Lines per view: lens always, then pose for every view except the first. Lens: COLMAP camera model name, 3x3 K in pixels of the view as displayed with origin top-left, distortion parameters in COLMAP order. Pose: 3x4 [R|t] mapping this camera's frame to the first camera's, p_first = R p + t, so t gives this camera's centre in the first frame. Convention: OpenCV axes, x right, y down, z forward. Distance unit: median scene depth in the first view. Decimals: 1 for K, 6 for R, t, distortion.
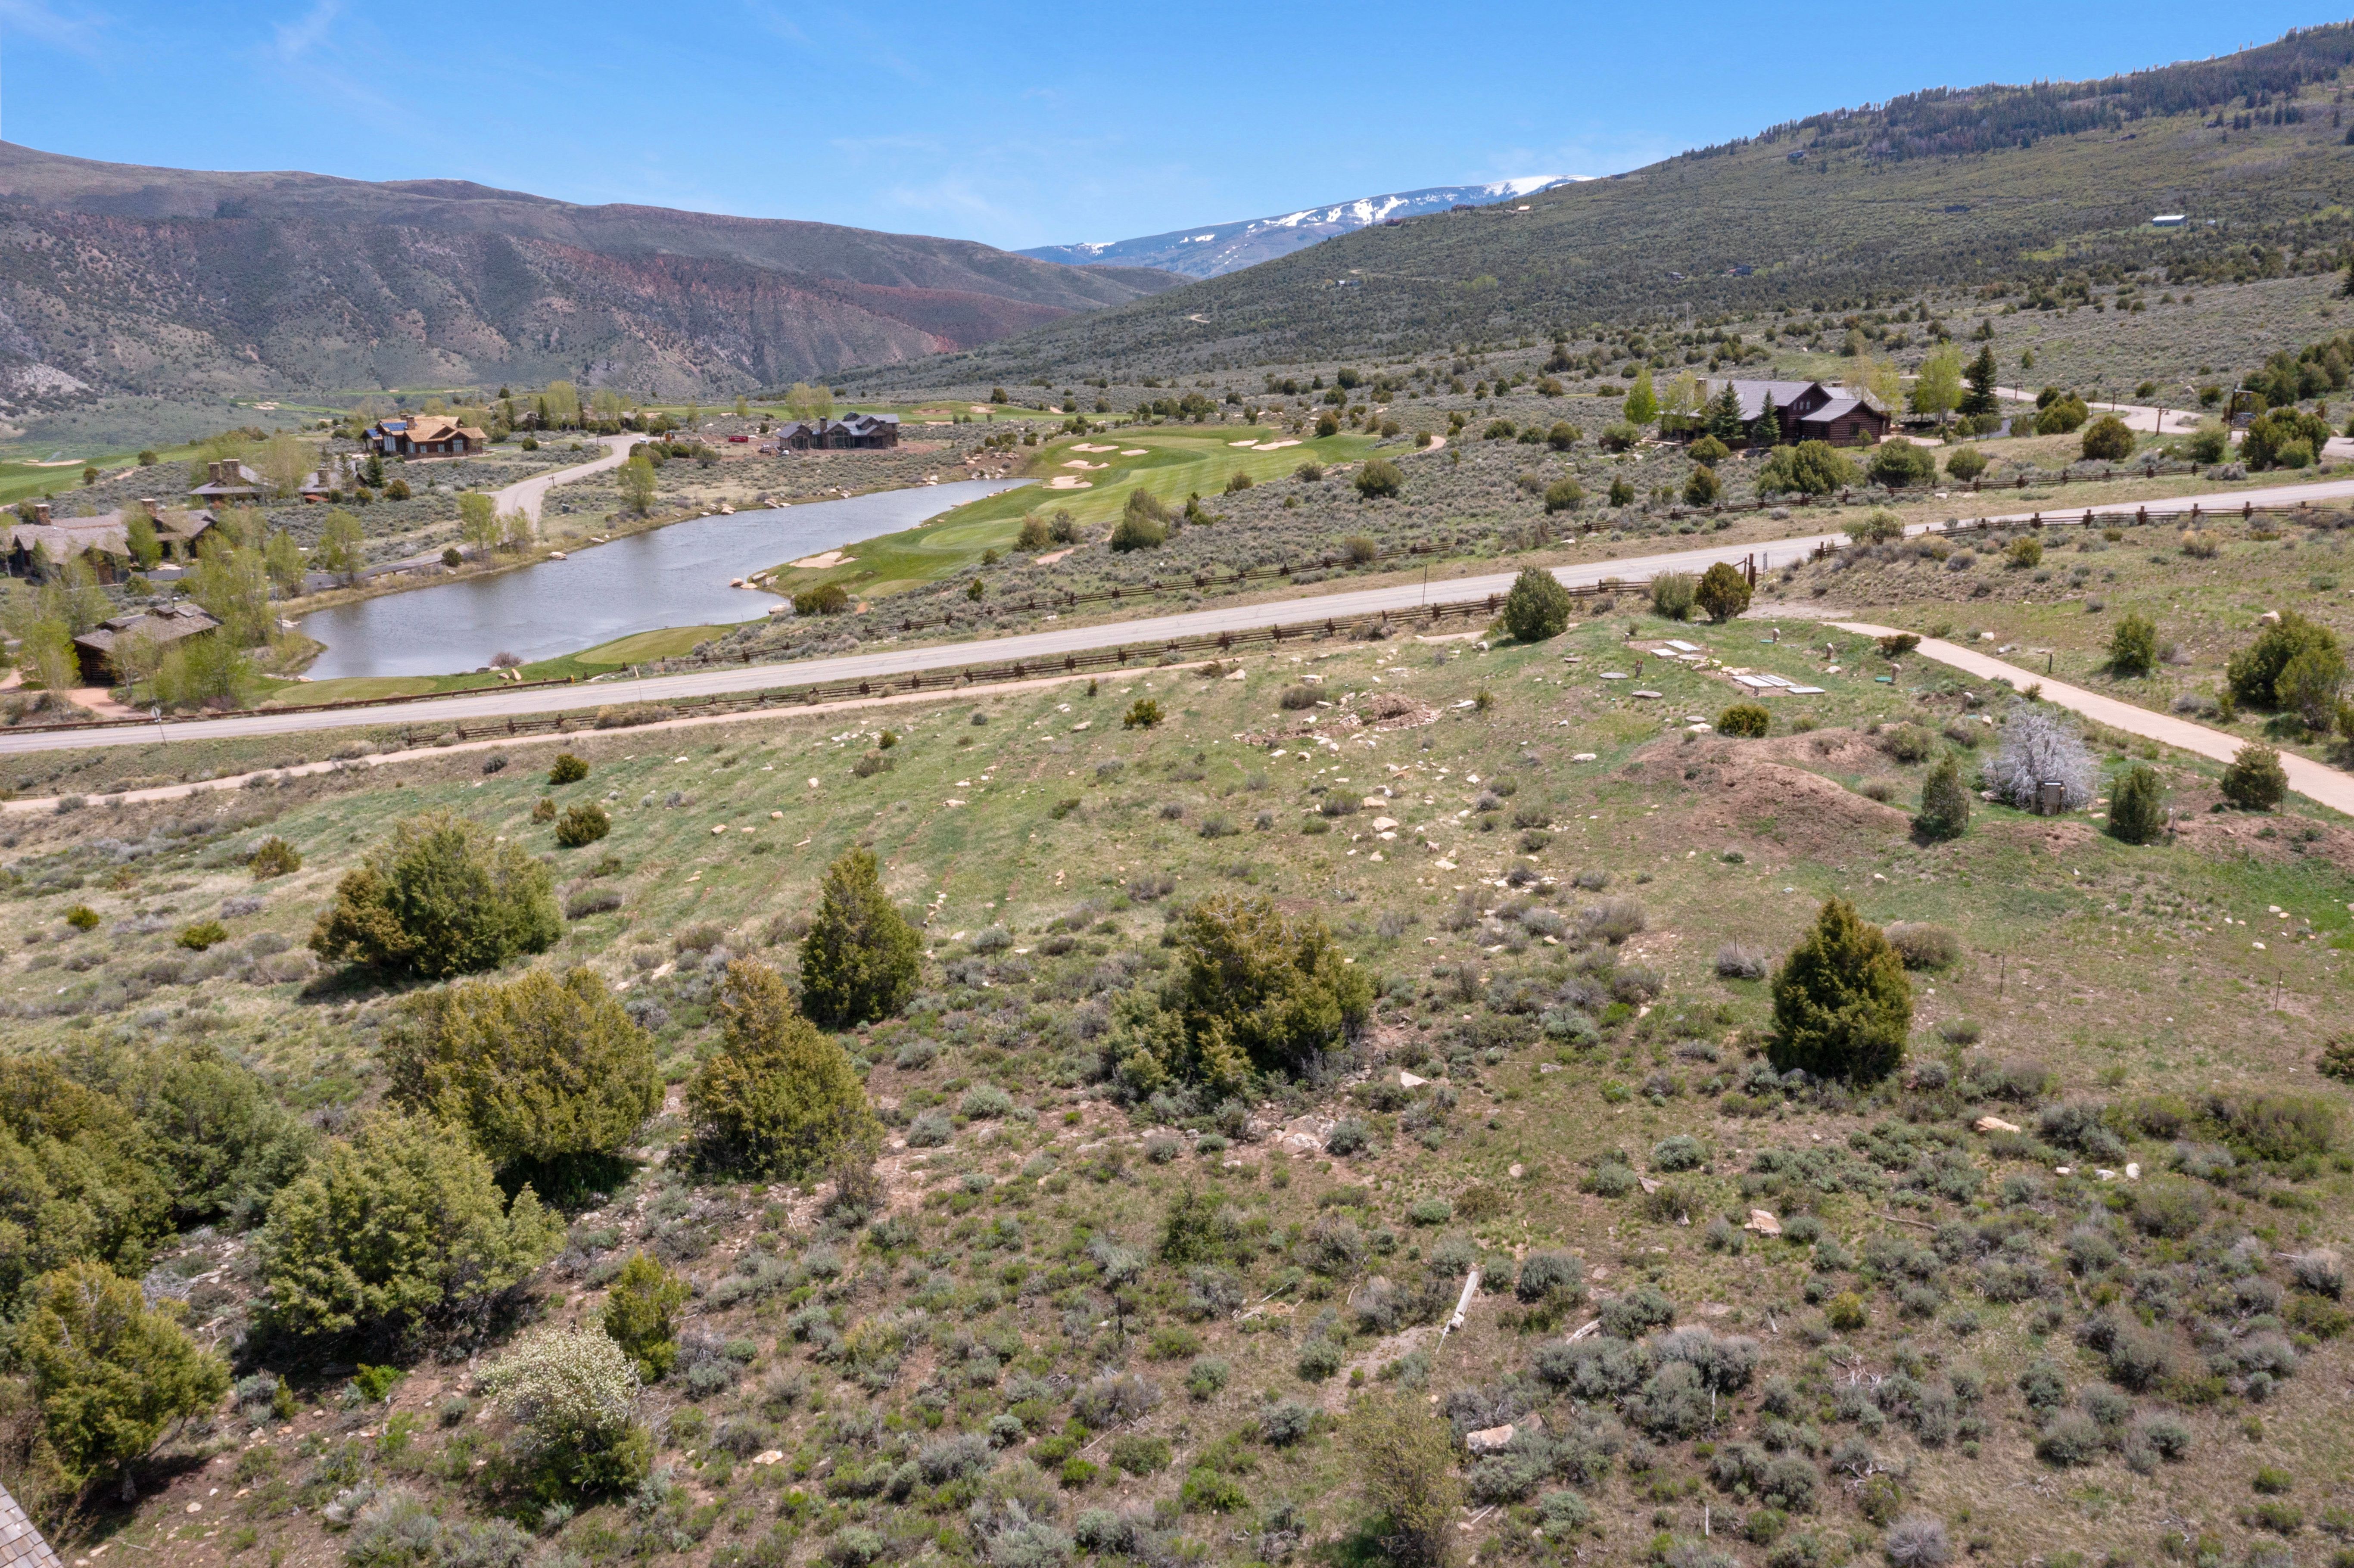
lens RADIAL K [[1878.2, 0, 1167.4], [0, 1878.2, 788.9], [0, 0, 1]] dist [-0.007126, 0.005775]
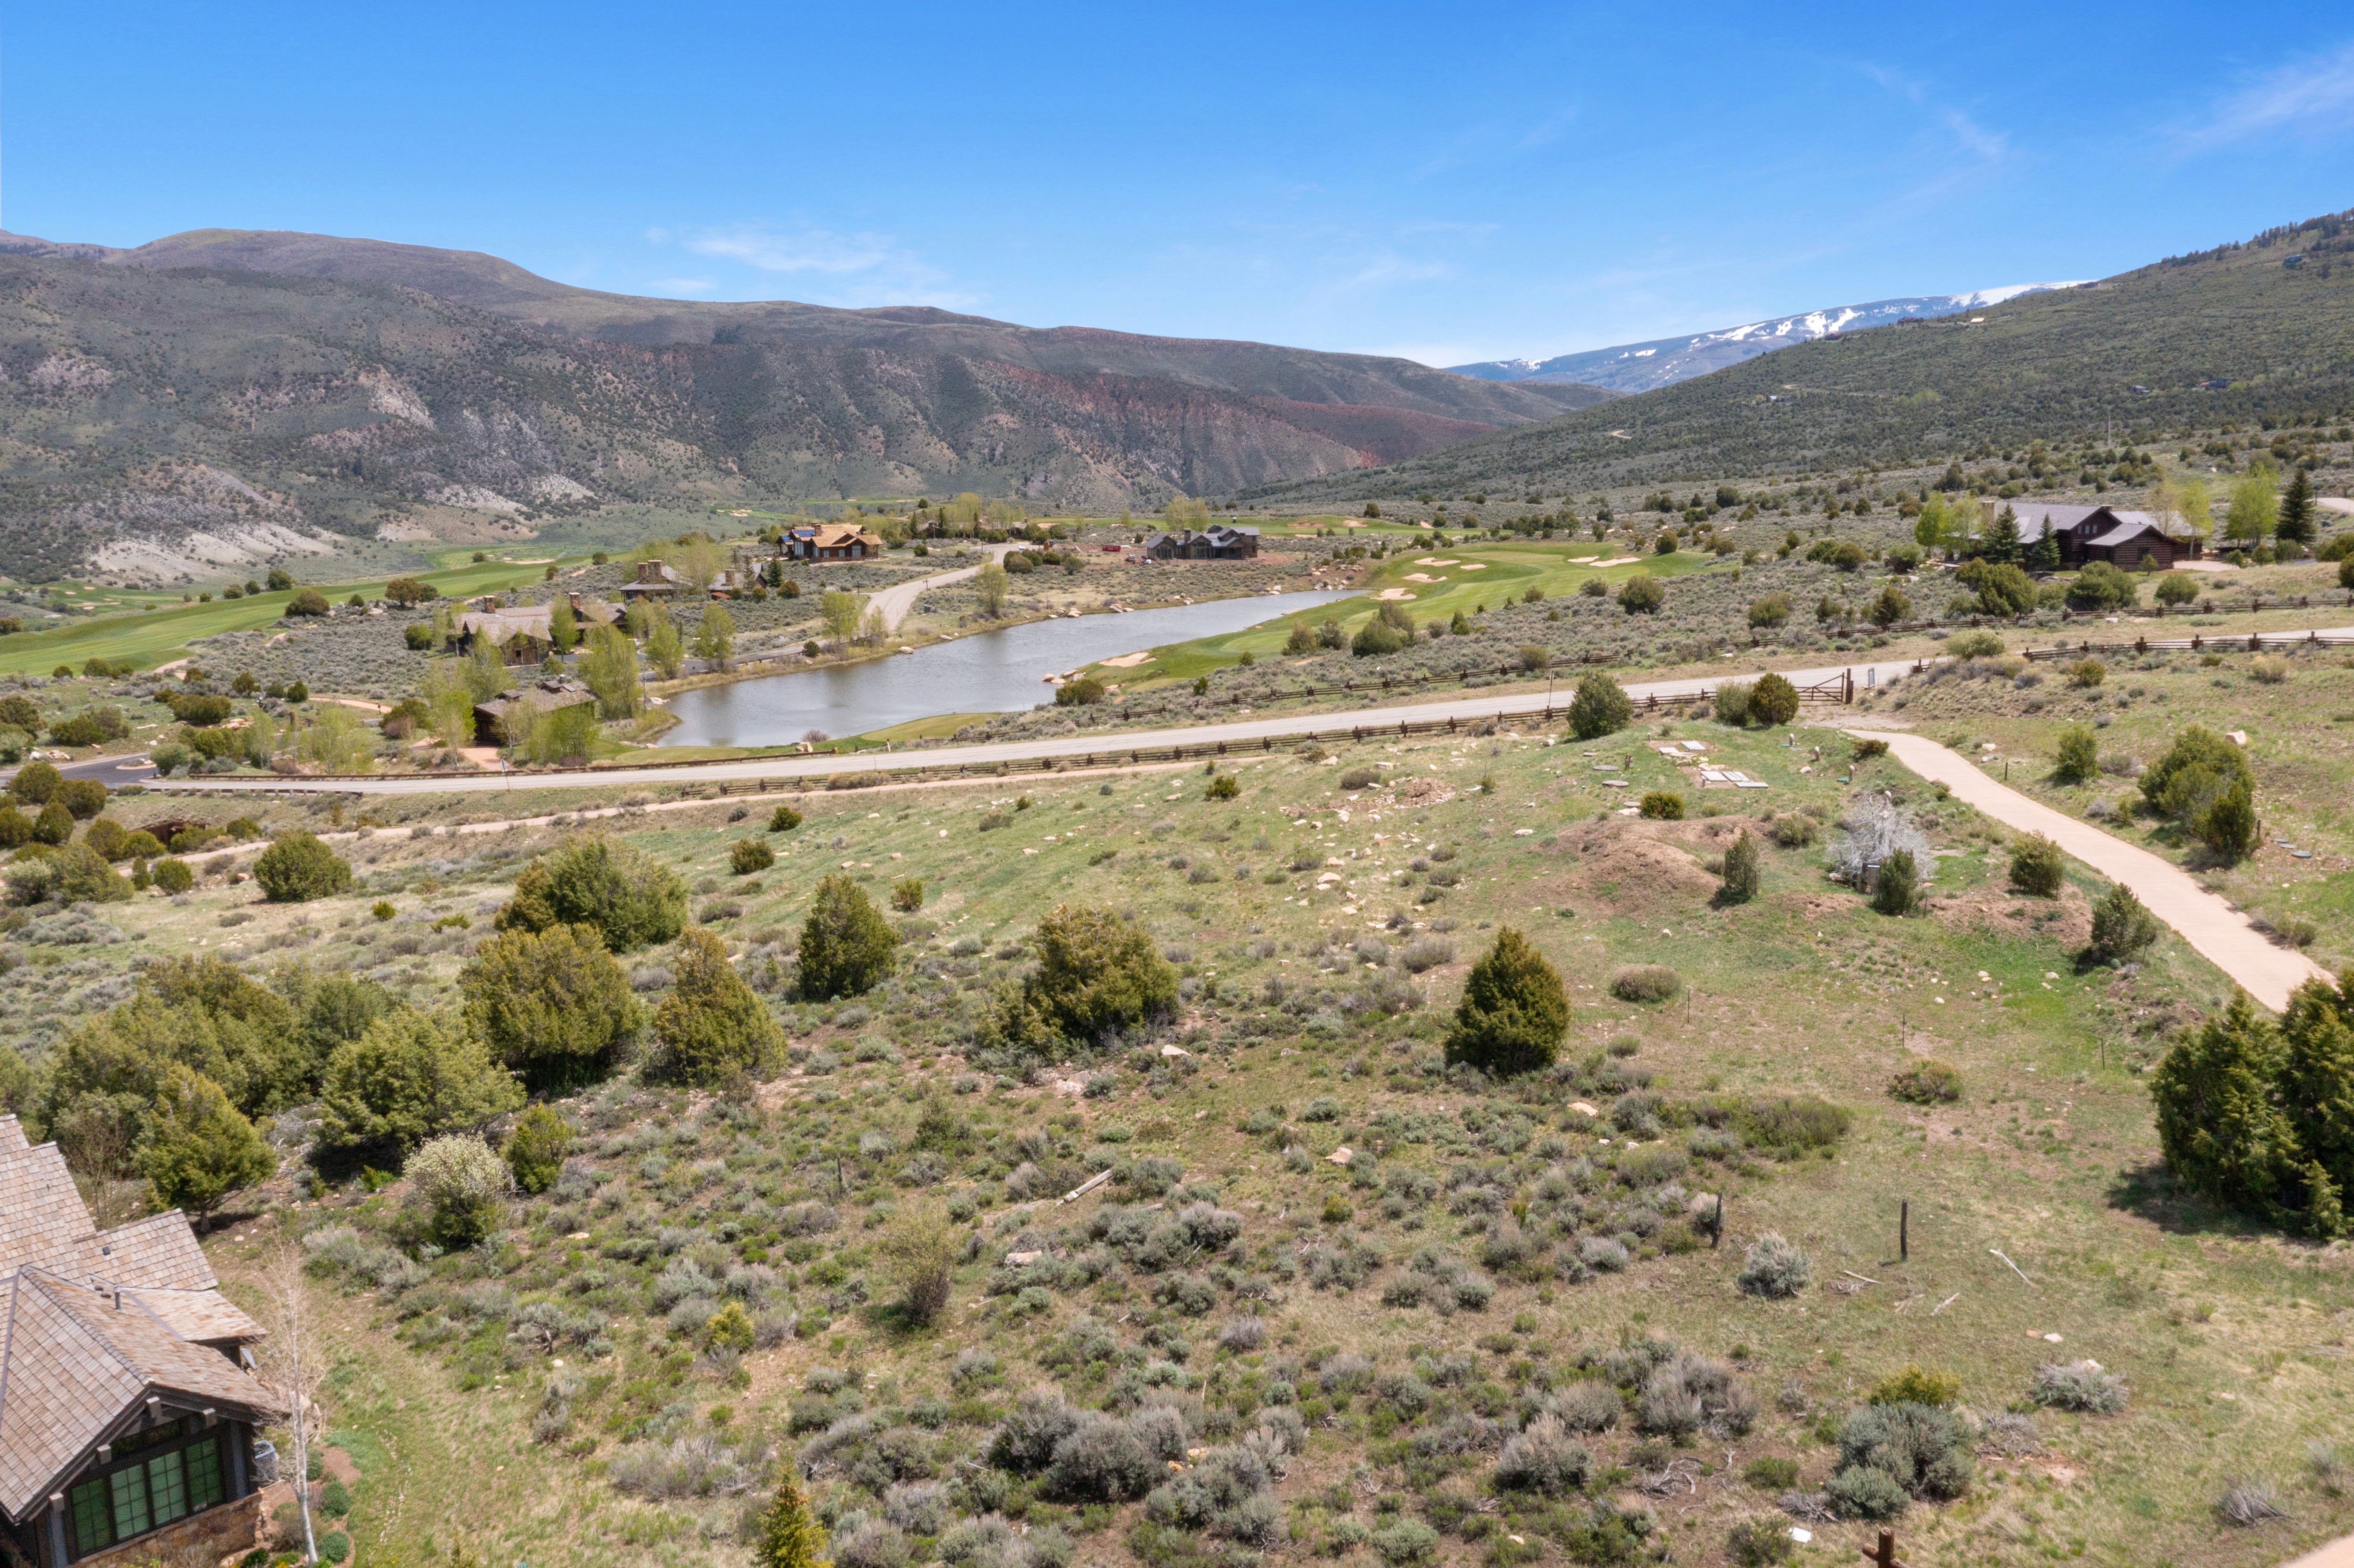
lens RADIAL K [[1878.2, 0, 1164.5], [0, 1878.2, 786.8], [0, 0, 1]] dist [-0.007126, 0.005775]
pose [[0.975187, 0.040912, -0.217571, 0.220847], [-0.053833, 0.997100, -0.053794, 0.024923], [0.214739, 0.064171, 0.974561, -0.144361]]
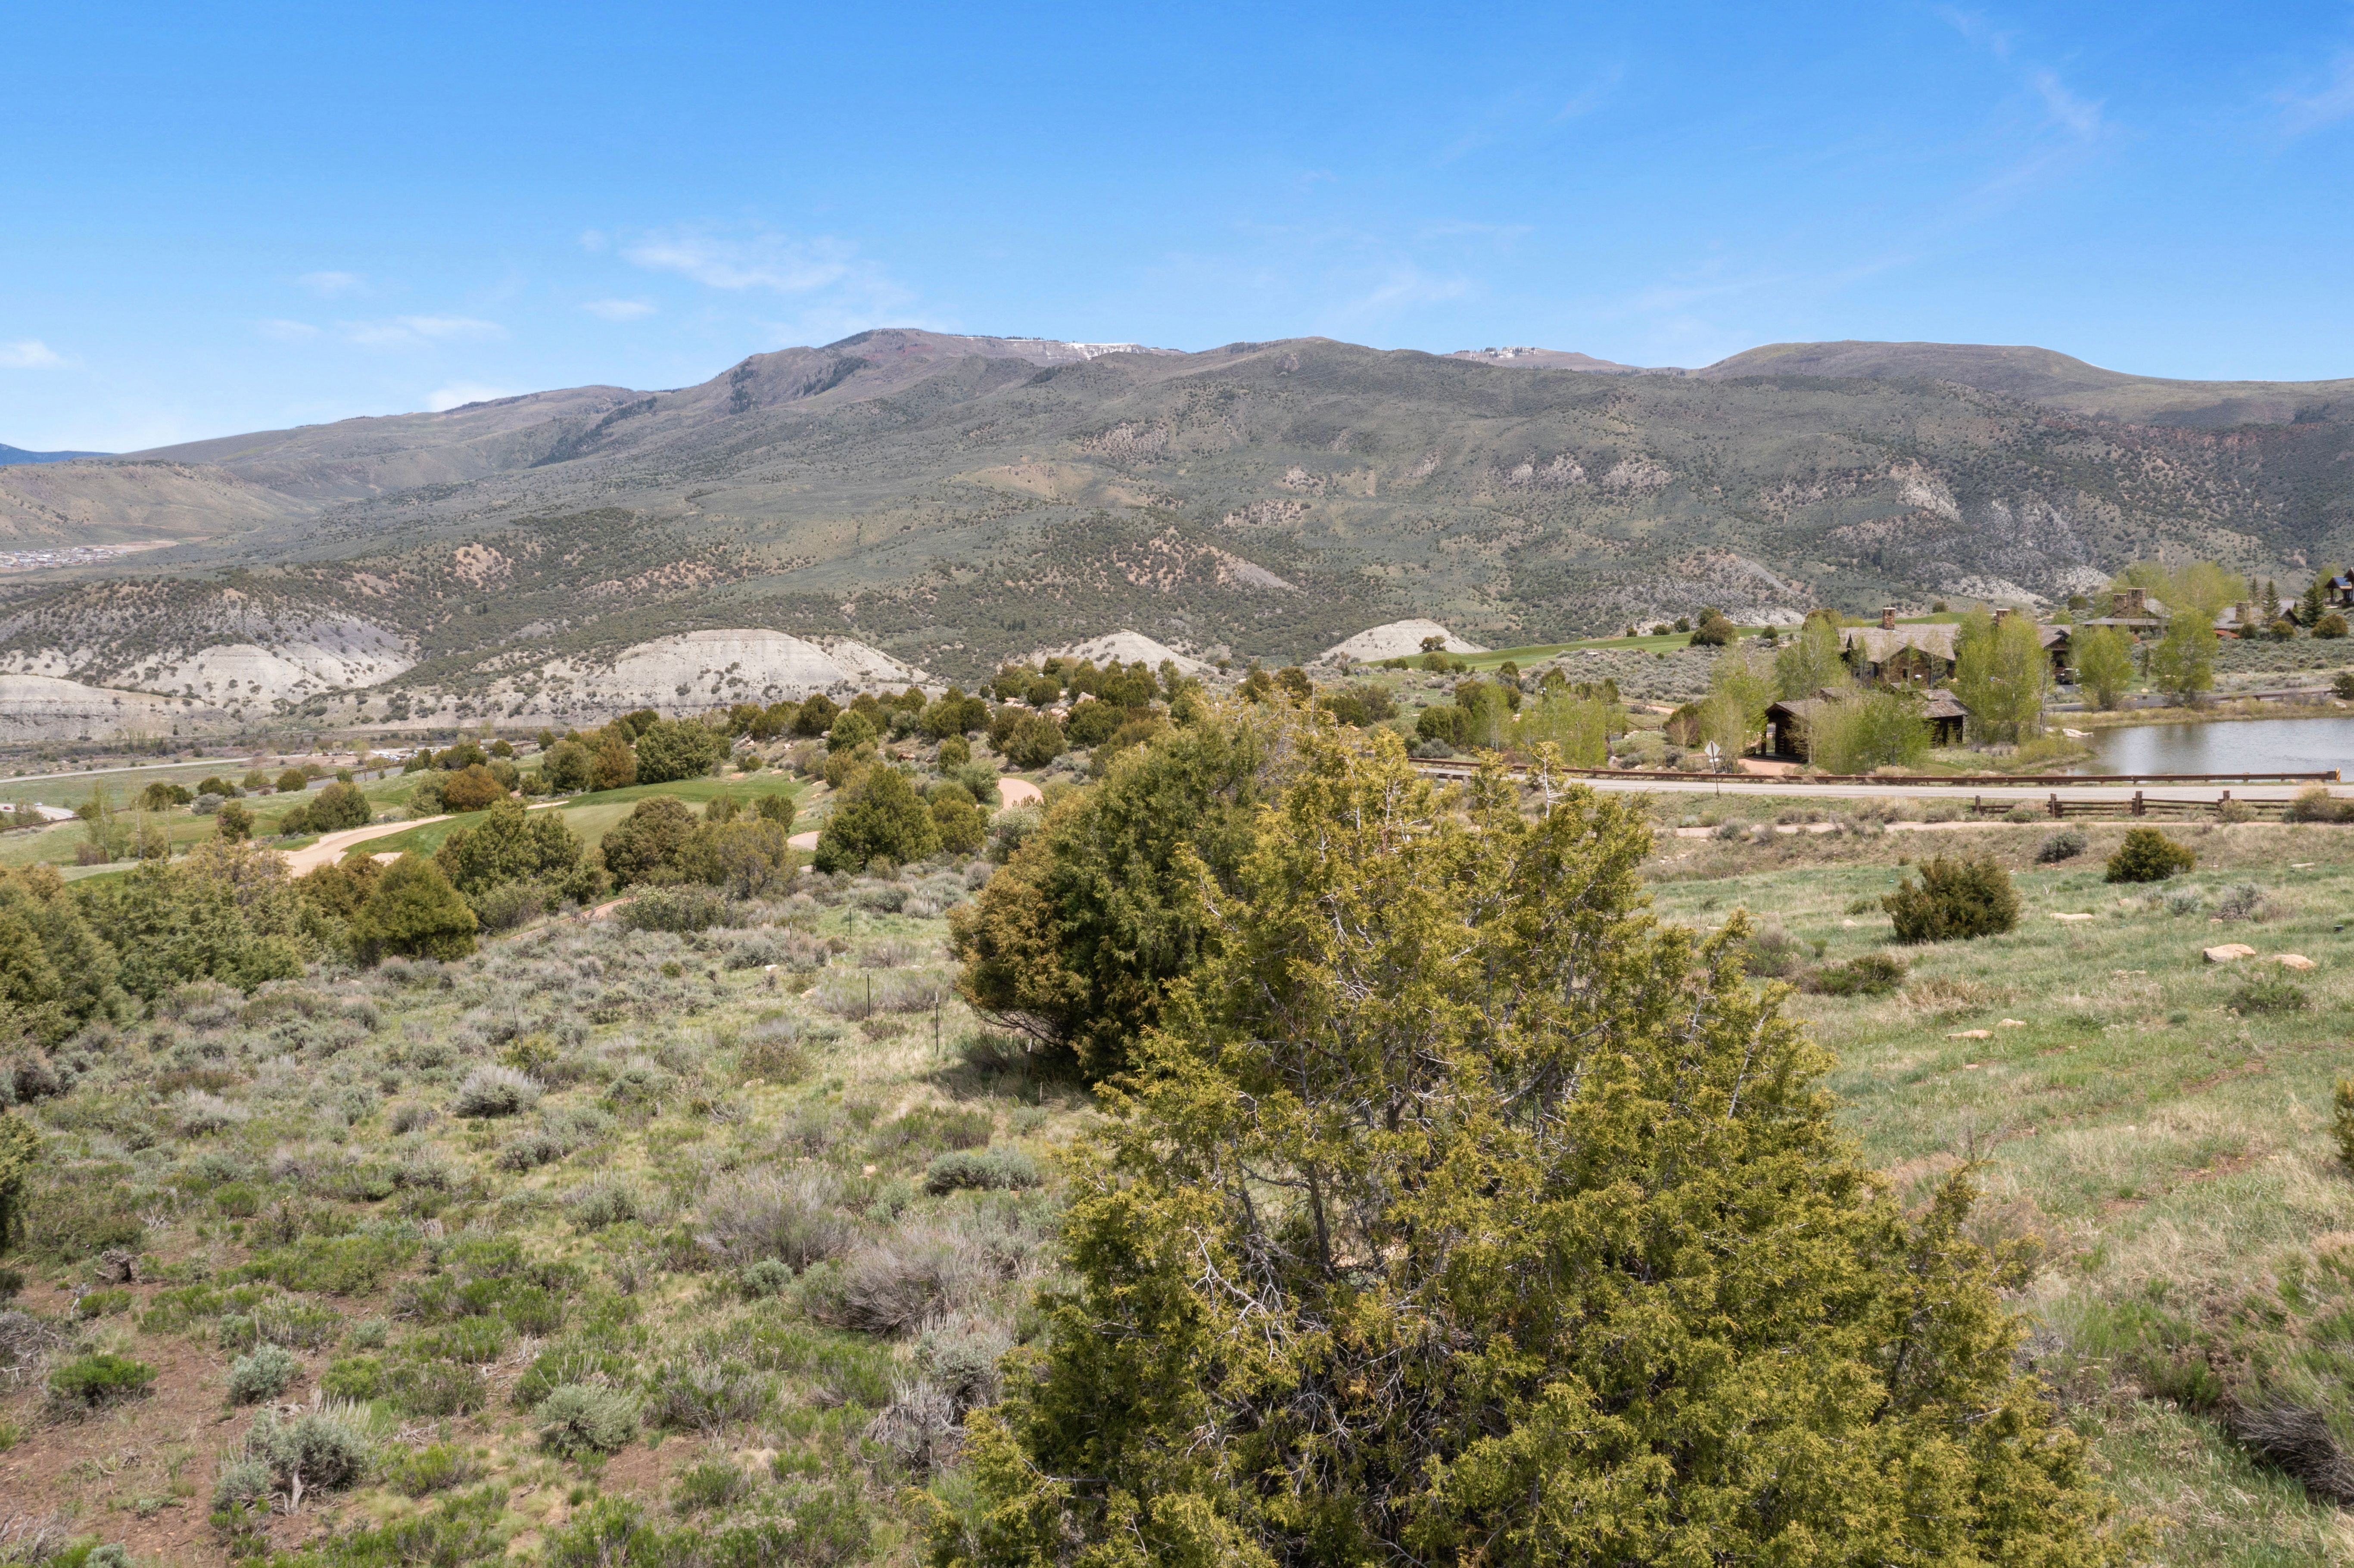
lens RADIAL K [[1878.2, 0, 1170.9], [0, 1878.2, 778.8], [0, 0, 1]] dist [-0.007126, 0.005775]
pose [[0.551683, 0.100941, -0.827923, -0.056498], [-0.194532, 0.980845, -0.010040, 0.031058], [0.811051, 0.166597, 0.560751, 0.618558]]
